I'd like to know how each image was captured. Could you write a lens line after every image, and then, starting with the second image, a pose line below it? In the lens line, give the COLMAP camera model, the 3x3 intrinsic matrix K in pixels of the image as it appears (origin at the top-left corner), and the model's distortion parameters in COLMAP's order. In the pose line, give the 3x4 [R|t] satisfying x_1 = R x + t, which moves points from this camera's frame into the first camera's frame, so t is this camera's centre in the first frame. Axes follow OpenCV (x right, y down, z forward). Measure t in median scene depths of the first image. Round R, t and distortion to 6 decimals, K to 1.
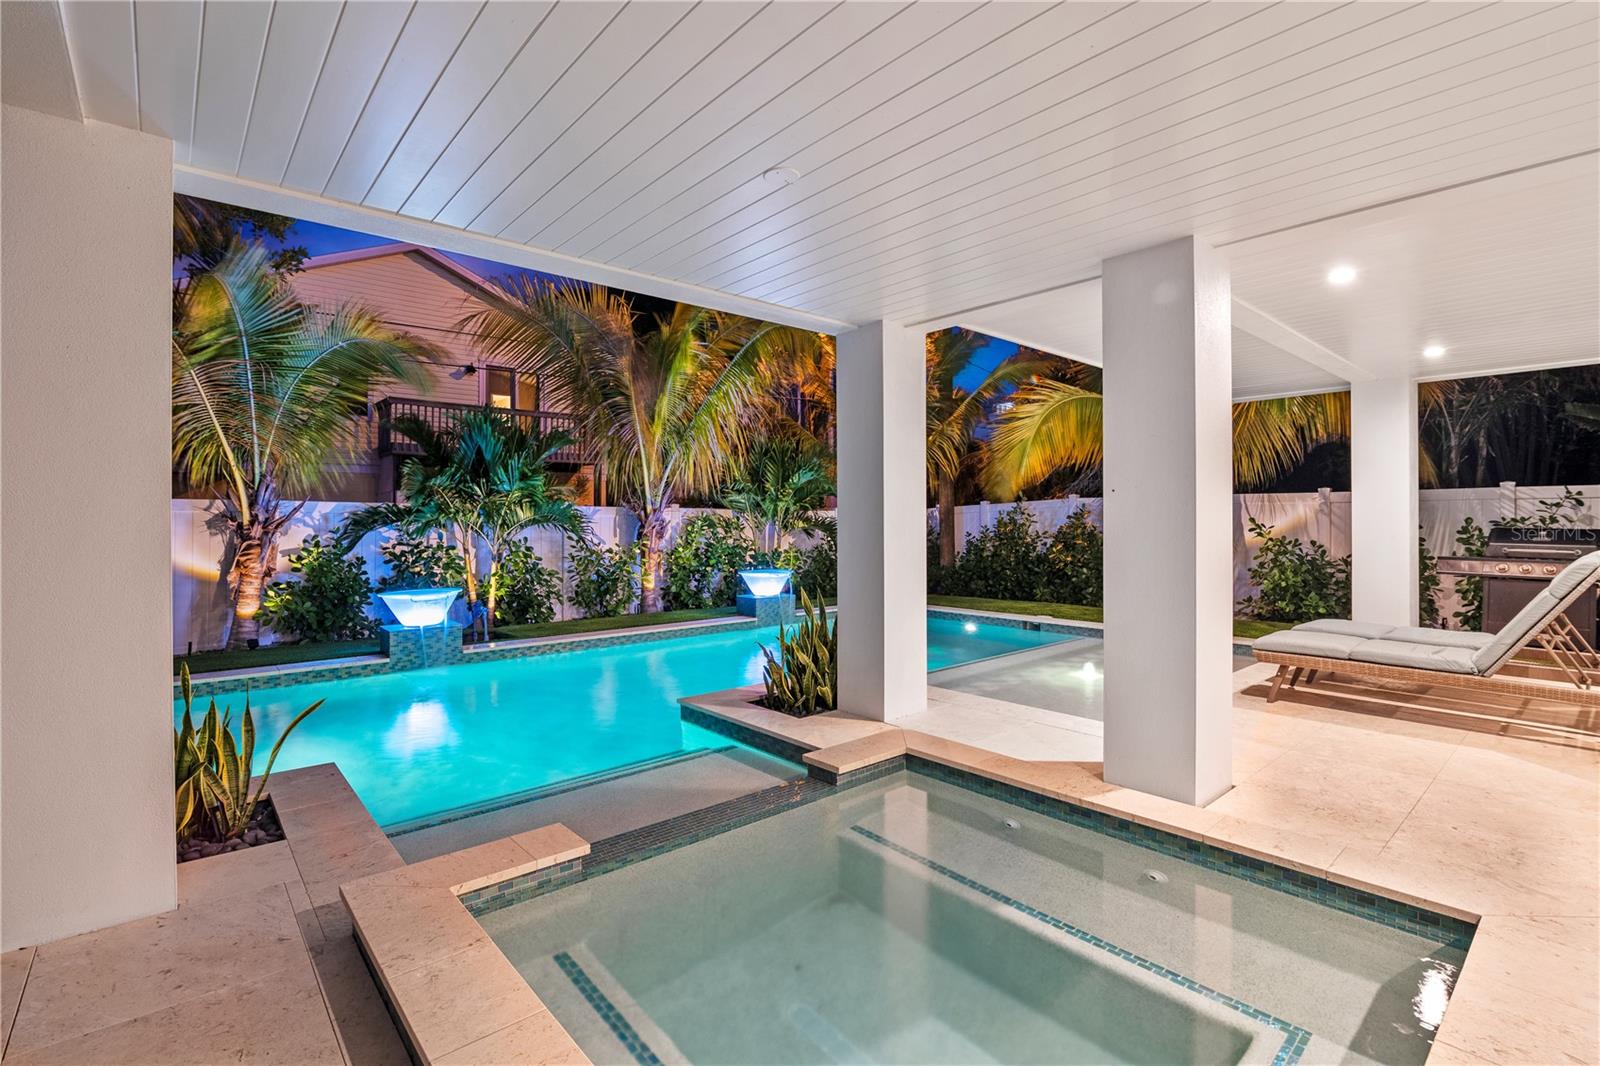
lens RADIAL K [[736.2, 0, 797.2], [0, 736.2, 516.5], [0, 0, 1]] dist [-0.017442, 0.000495]
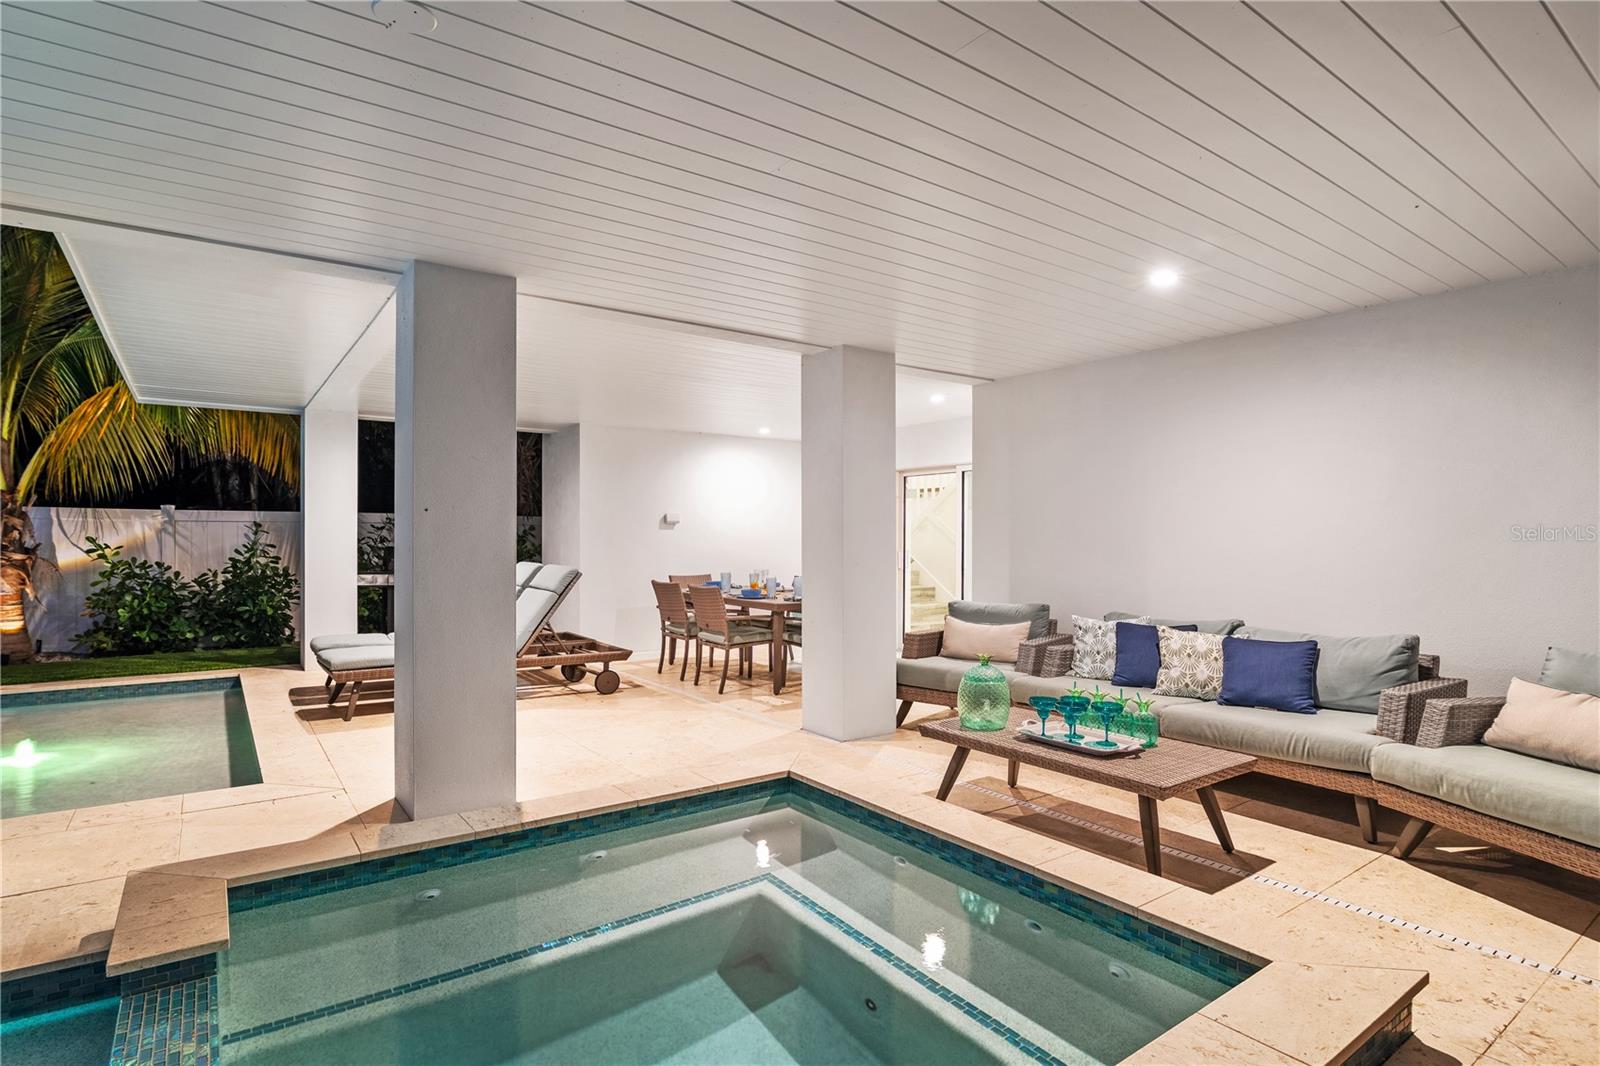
lens RADIAL K [[739.6, 0, 800.0], [0, 739.6, 533.0], [0, 0, 1]] dist [-0.050668, 0.000117]
pose [[0.058168, 0.009514, 0.998261, -0.150616], [-0.004379, 0.999947, -0.009275, 0.001159], [-0.998297, -0.003831, 0.058207, 0.151175]]
